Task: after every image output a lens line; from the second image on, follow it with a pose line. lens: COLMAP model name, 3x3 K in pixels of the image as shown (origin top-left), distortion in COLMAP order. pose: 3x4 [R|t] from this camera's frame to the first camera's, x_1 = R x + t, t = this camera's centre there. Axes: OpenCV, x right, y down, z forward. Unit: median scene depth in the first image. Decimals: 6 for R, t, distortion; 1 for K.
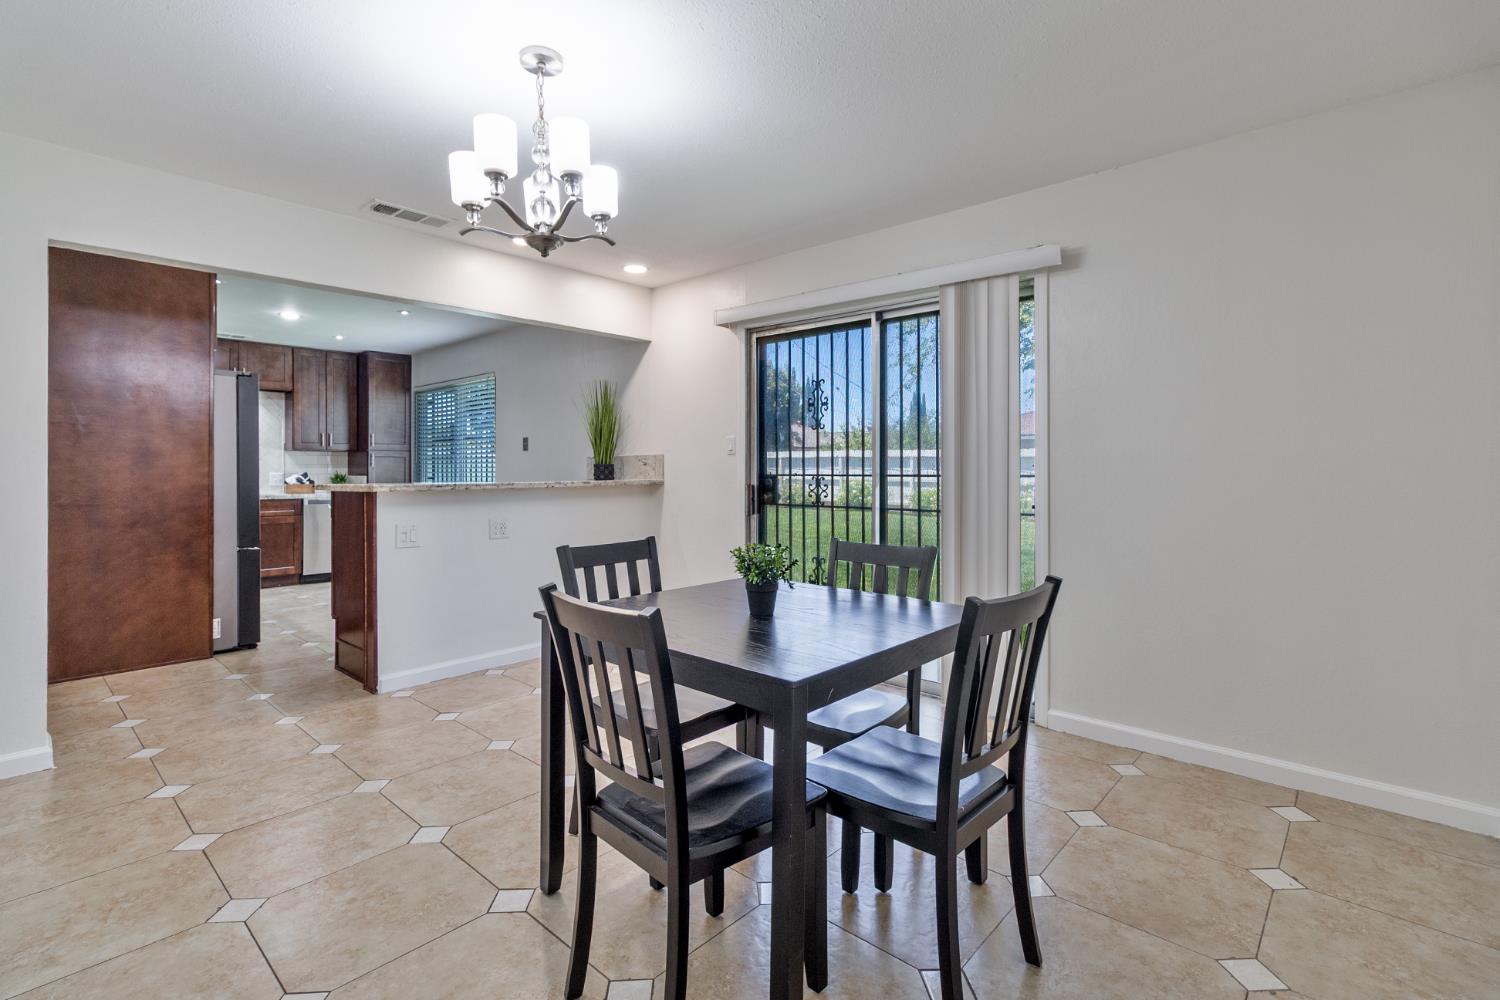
lens RADIAL K [[696.2, 0, 759.2], [0, 696.2, 477.9], [0, 0, 1]] dist [0.002551, 0.000154]
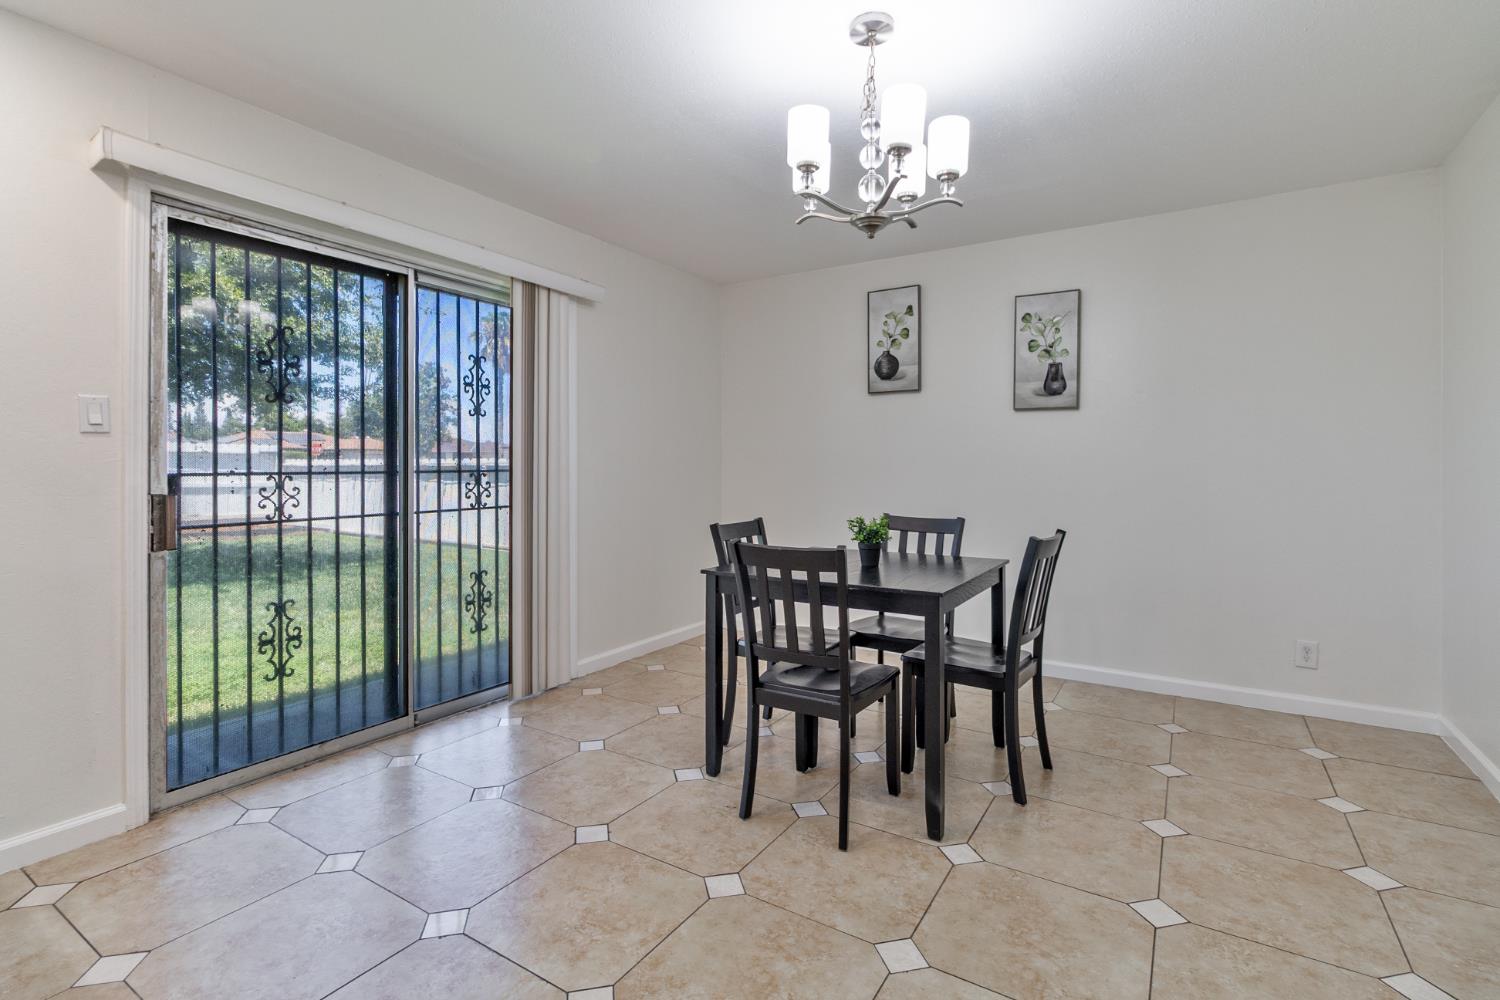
lens RADIAL K [[696.2, 0, 753.1], [0, 696.2, 461.7], [0, 0, 1]] dist [0.002551, 0.000154]
pose [[-0.165883, 0.006357, 0.986125, -0.627541], [0.017819, 0.999835, -0.003447, -0.004736], [-0.985984, 0.017000, -0.165969, 0.677296]]
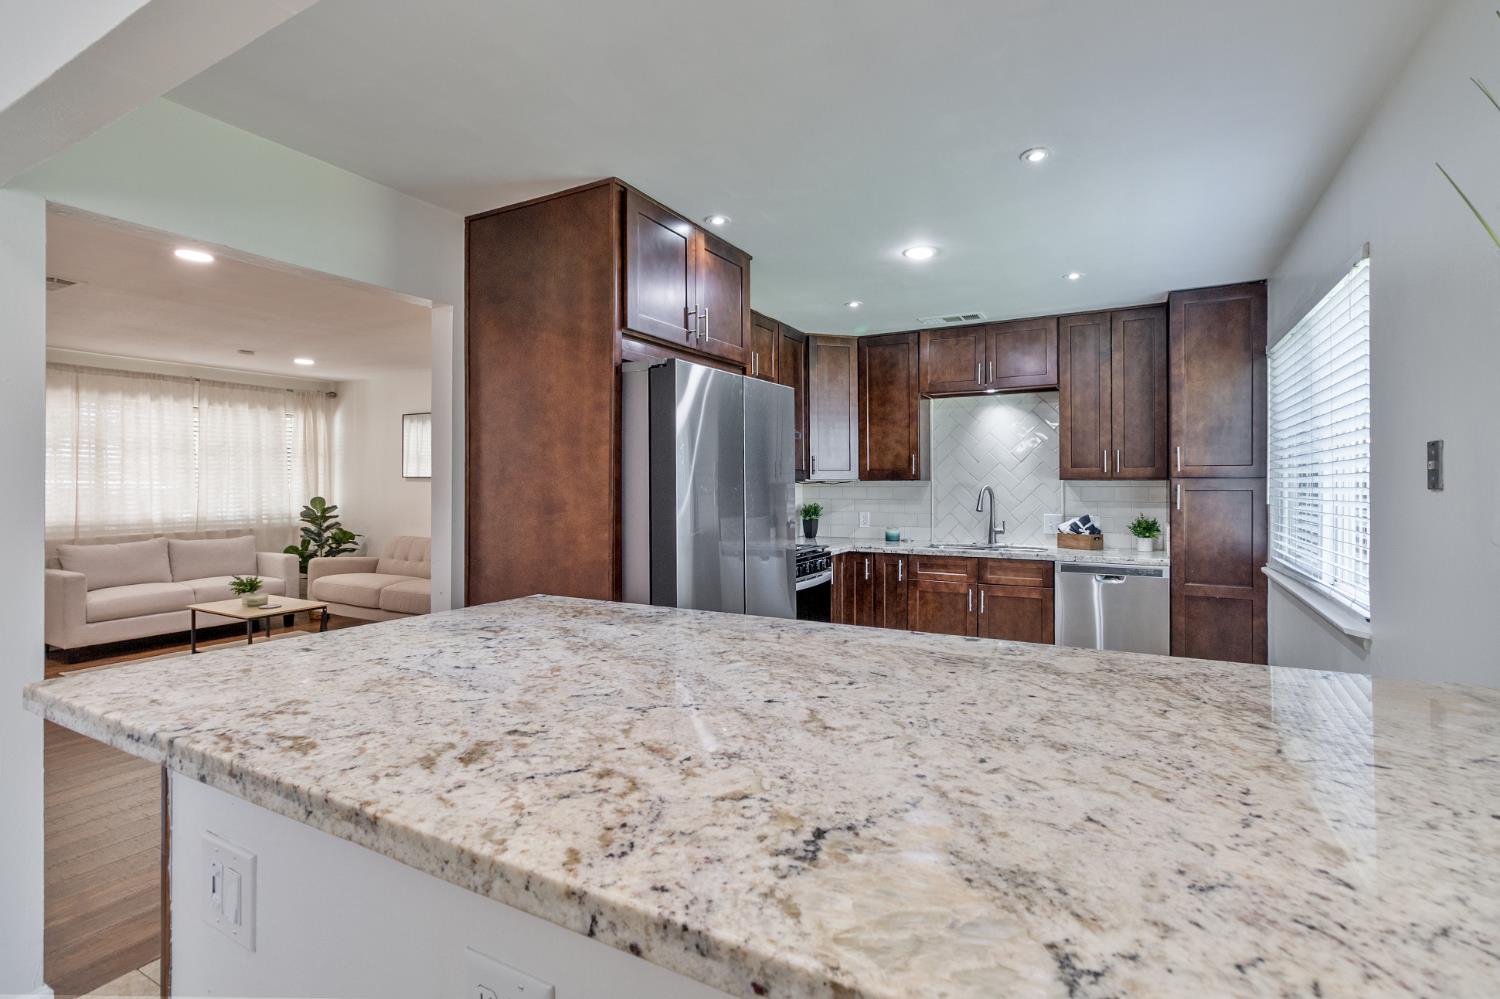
lens RADIAL K [[696.2, 0, 757.7], [0, 696.2, 480.5], [0, 0, 1]] dist [0.002551, 0.000154]
pose [[0.223809, -0.003144, -0.974628, -0.198577], [-0.010122, 0.999933, -0.005550, -0.056177], [0.974581, 0.011108, 0.223762, 1.007725]]
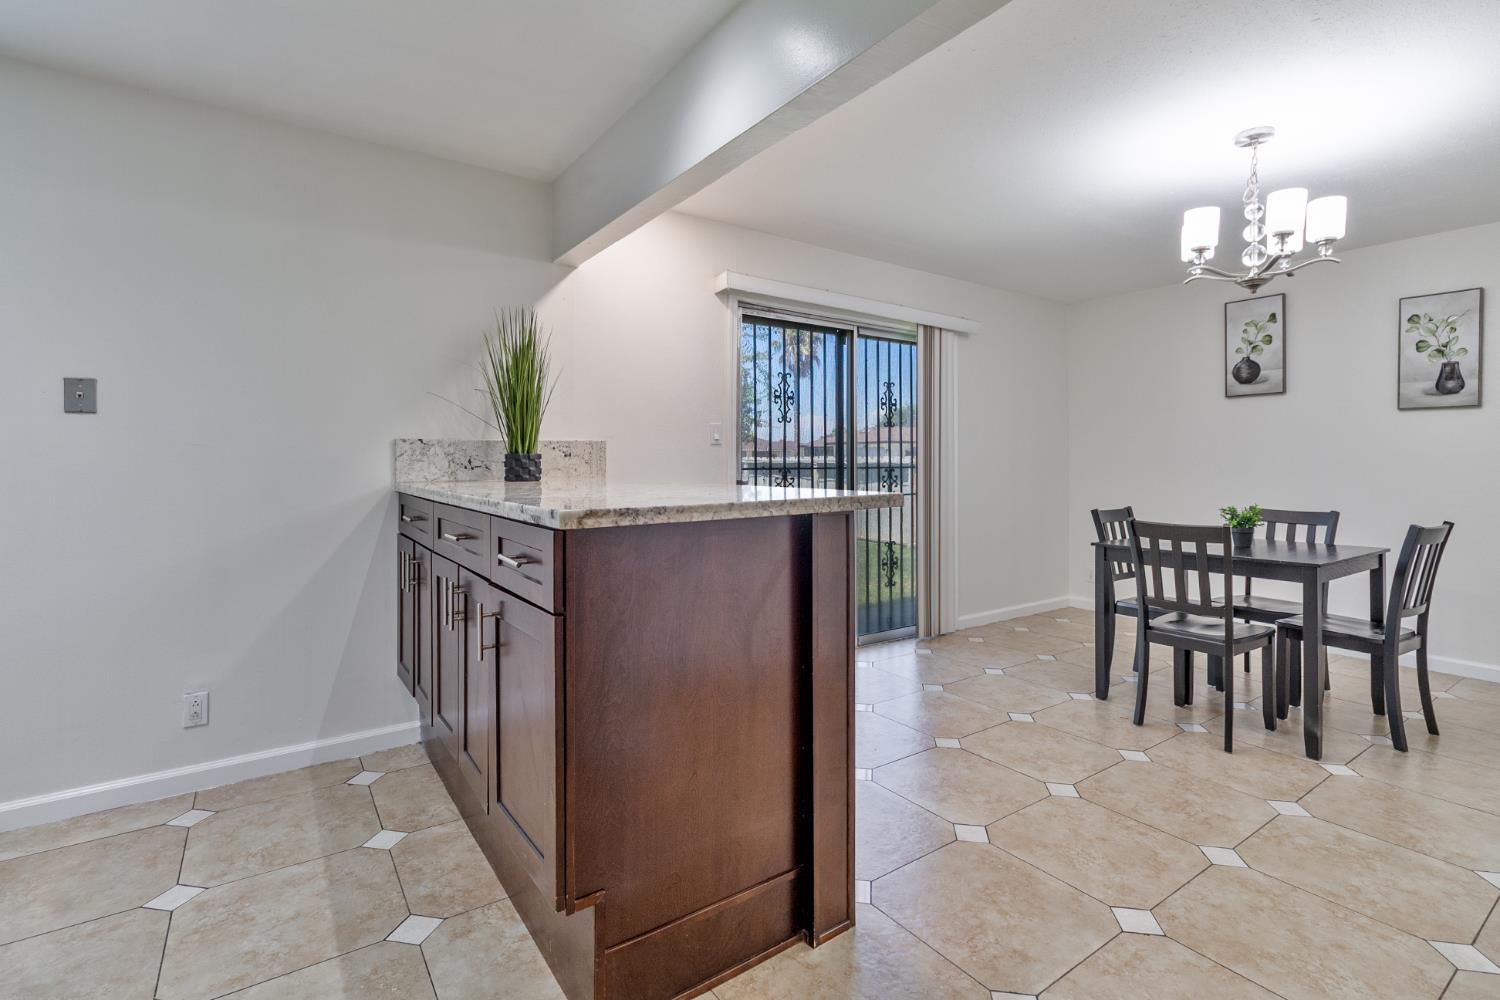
lens RADIAL K [[696.2, 0, 753.7], [0, 696.2, 458.6], [0, 0, 1]] dist [0.002551, 0.000154]
pose [[0.227800, 0.007522, 0.973679, -0.897155], [0.016595, 0.999795, -0.011606, -0.007413], [-0.973567, 0.018803, 0.227628, 0.819878]]
